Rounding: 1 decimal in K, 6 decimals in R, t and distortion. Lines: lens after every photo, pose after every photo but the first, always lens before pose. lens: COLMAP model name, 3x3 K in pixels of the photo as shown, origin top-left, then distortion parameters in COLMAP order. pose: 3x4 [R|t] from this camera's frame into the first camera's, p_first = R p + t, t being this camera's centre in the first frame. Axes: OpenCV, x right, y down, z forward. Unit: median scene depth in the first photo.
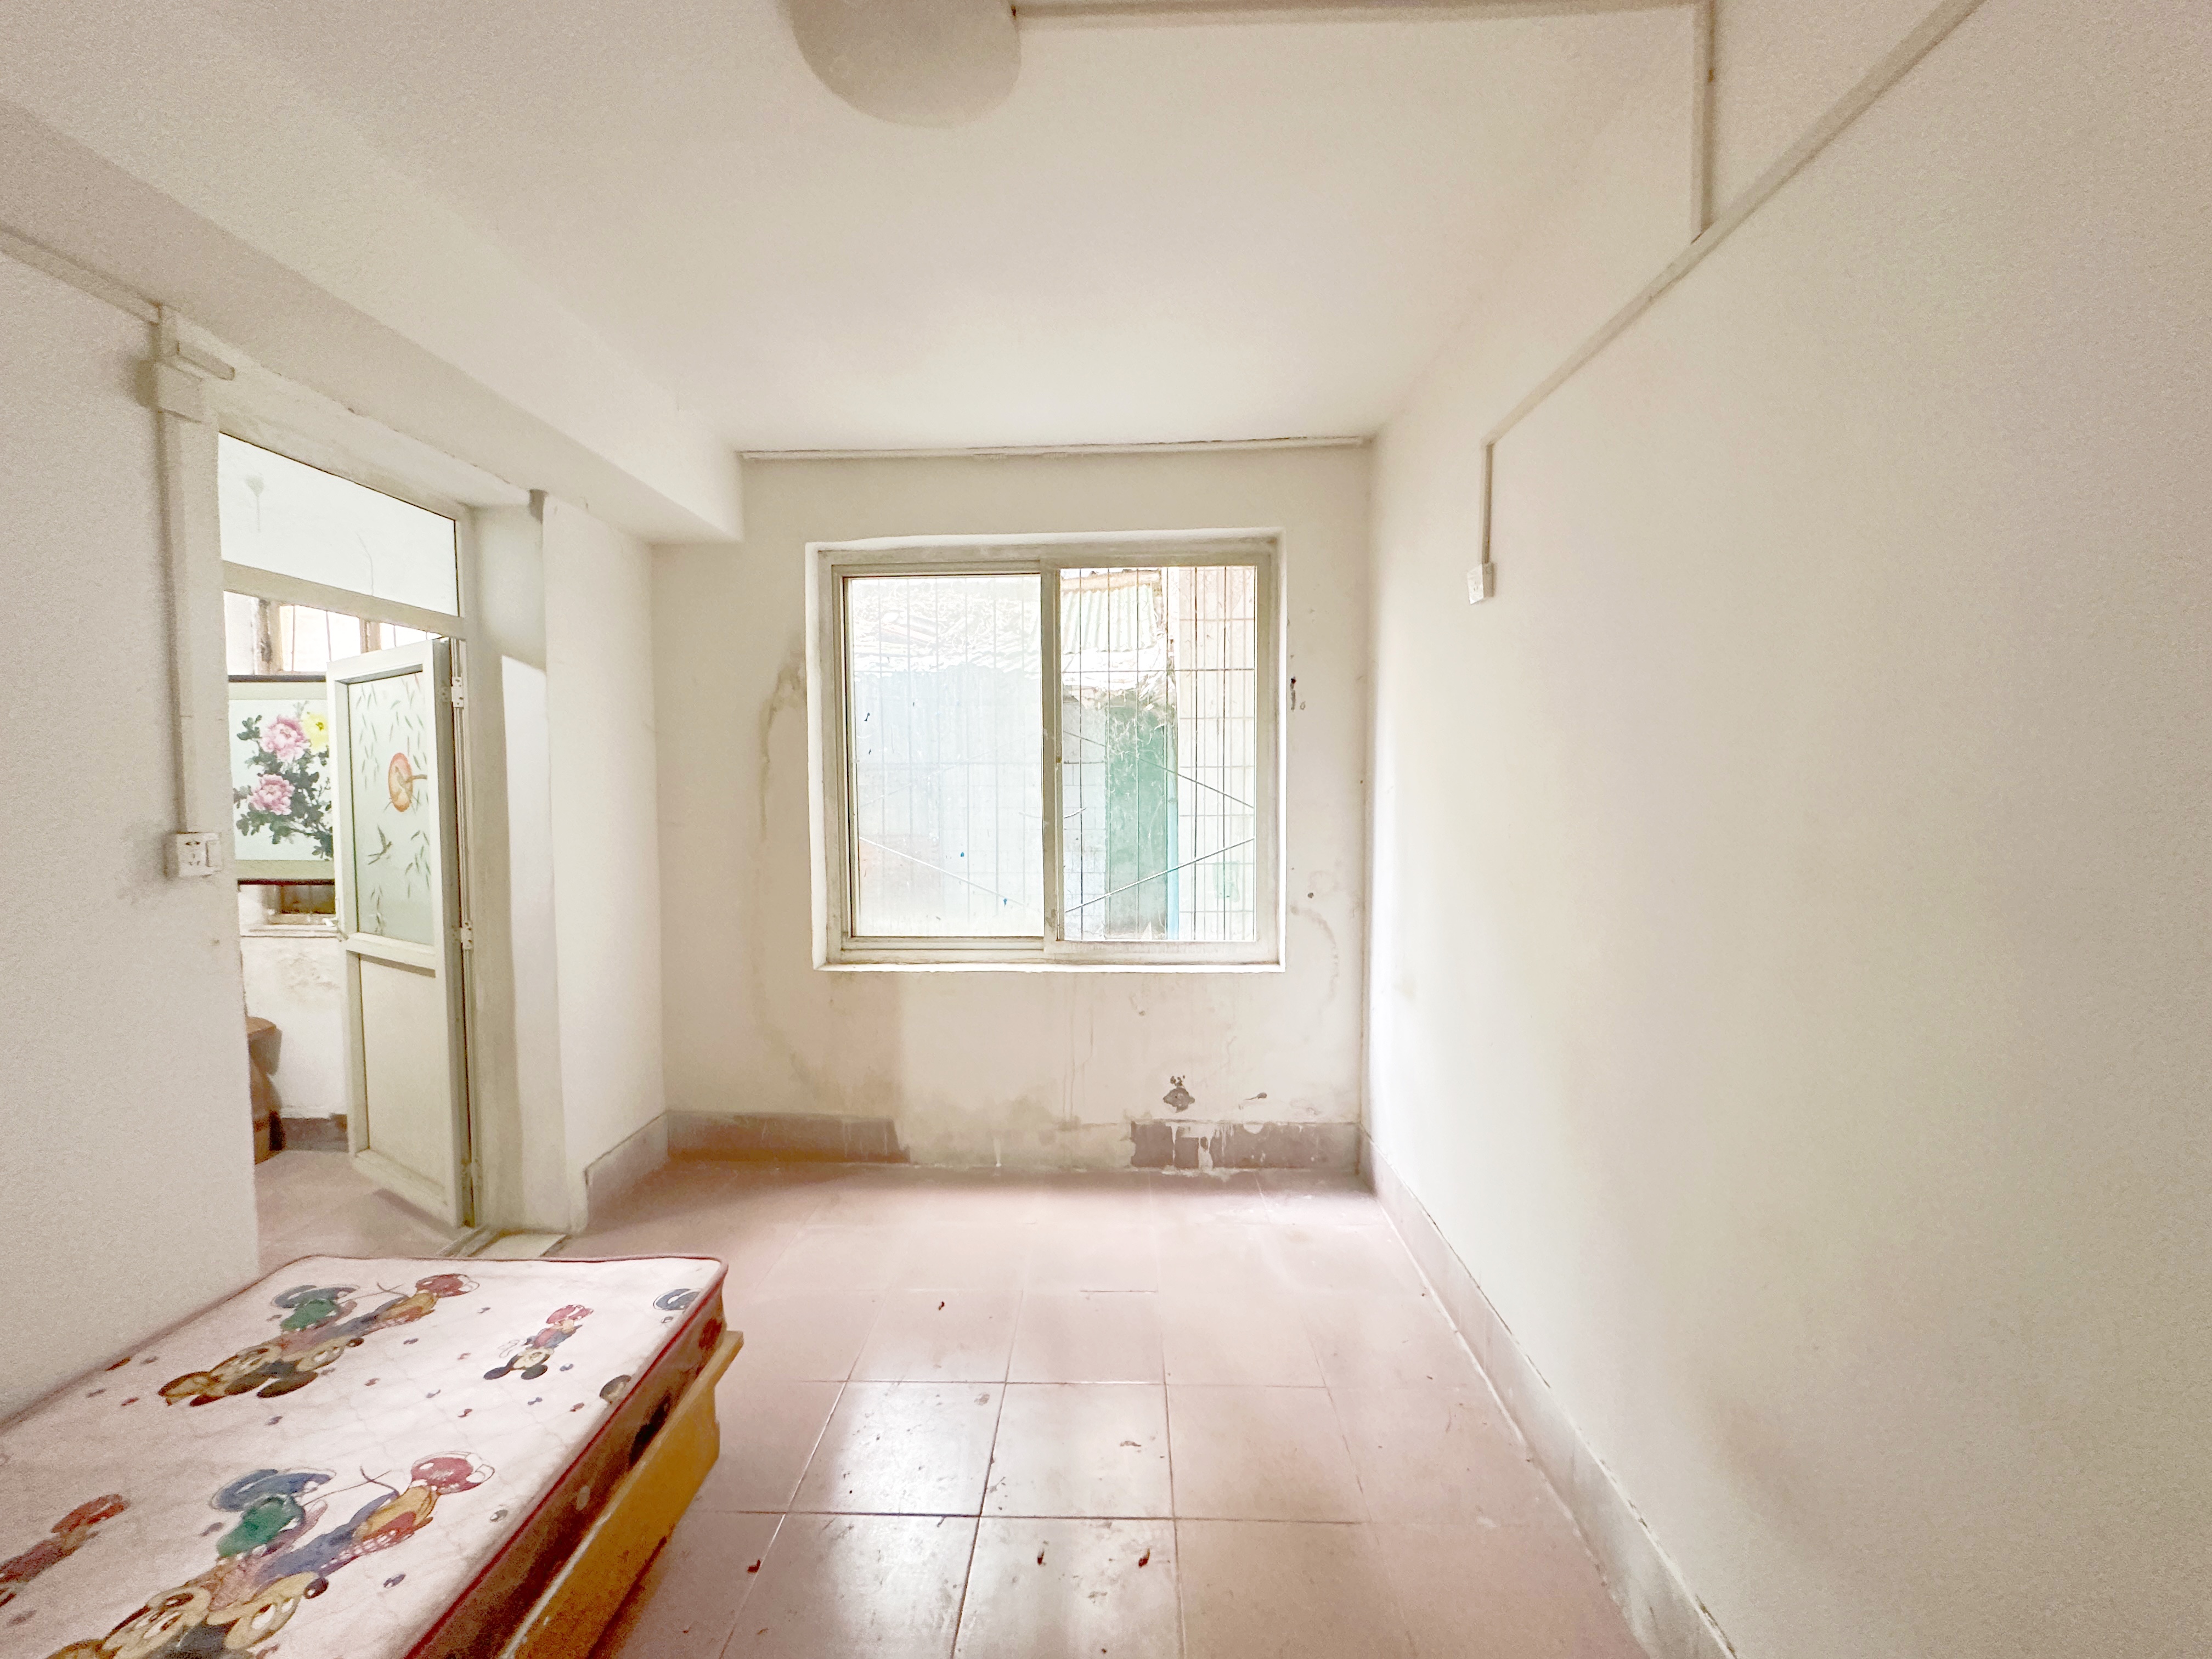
lens RADIAL K [[879.1, 0, 1106.0], [0, 879.1, 829.5], [0, 0, 1]] dist [-0.001321, -0.000009]
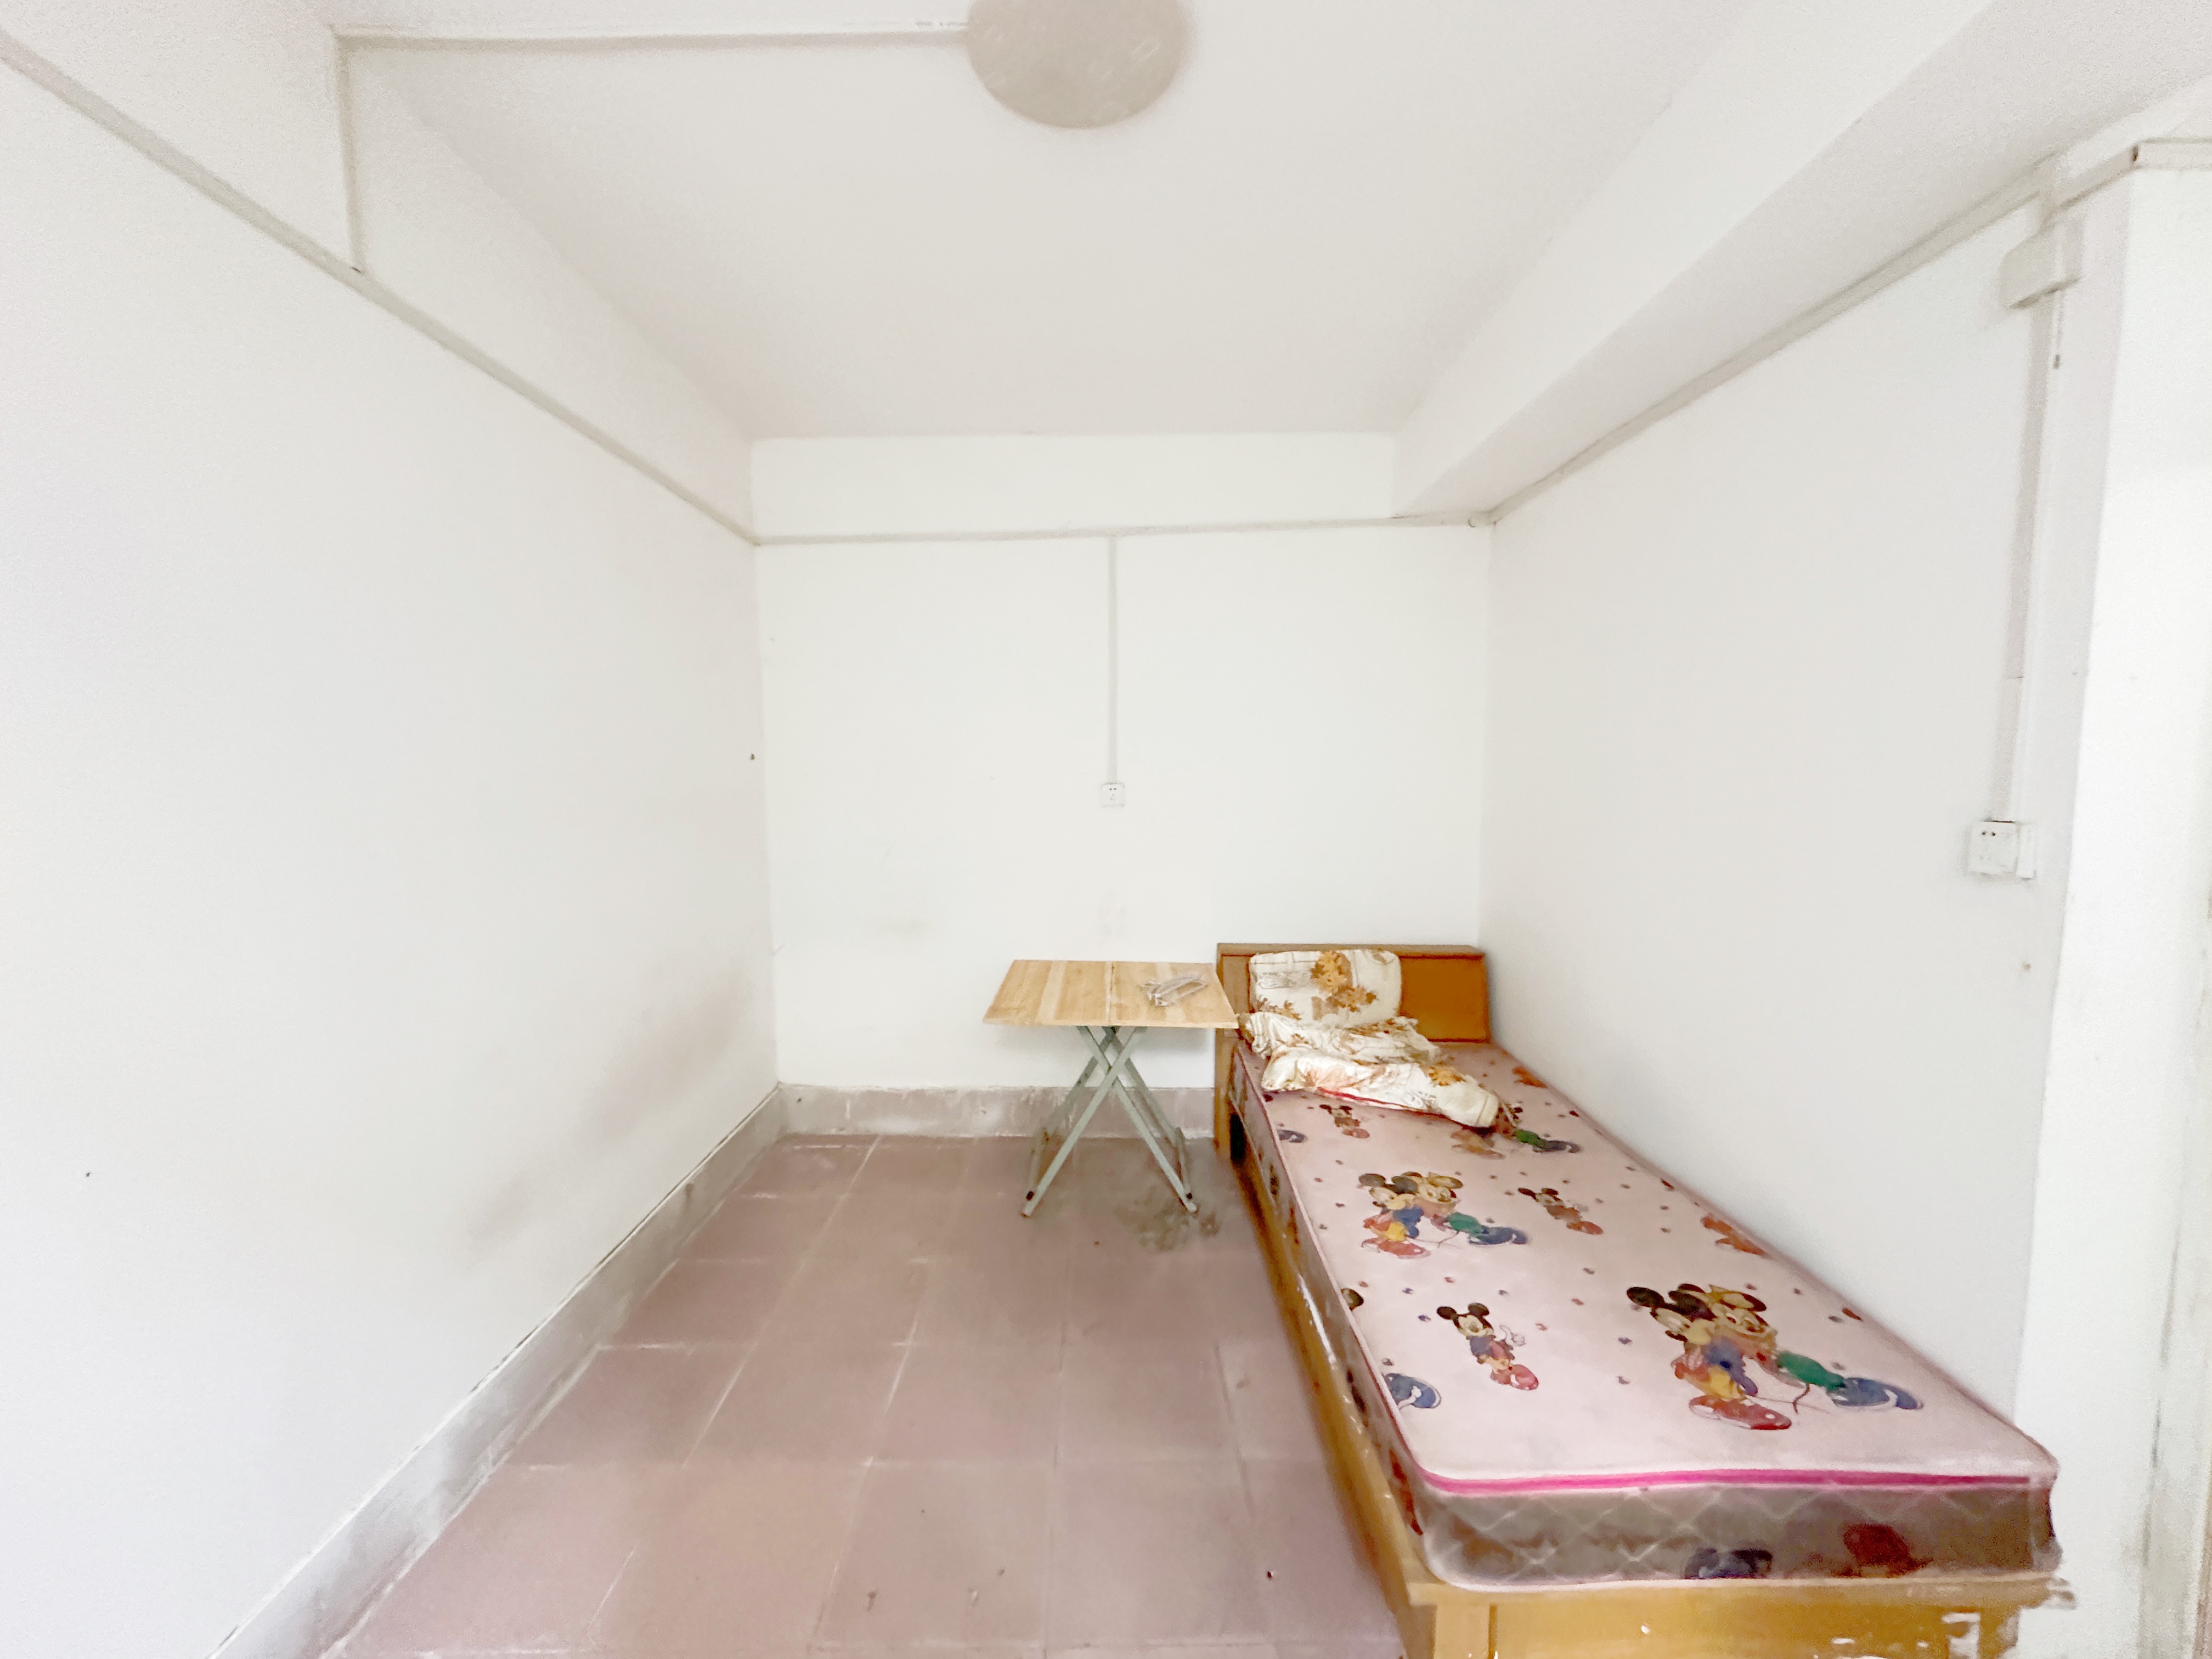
lens RADIAL K [[879.1, 0, 1106.0], [0, 879.1, 829.5], [0, 0, 1]] dist [-0.001321, -0.000009]
pose [[-0.999787, 0.003260, -0.020388, -0.205136], [0.000777, 0.992700, 0.120608, -0.093544], [0.020633, 0.120567, -0.992491, 1.906629]]
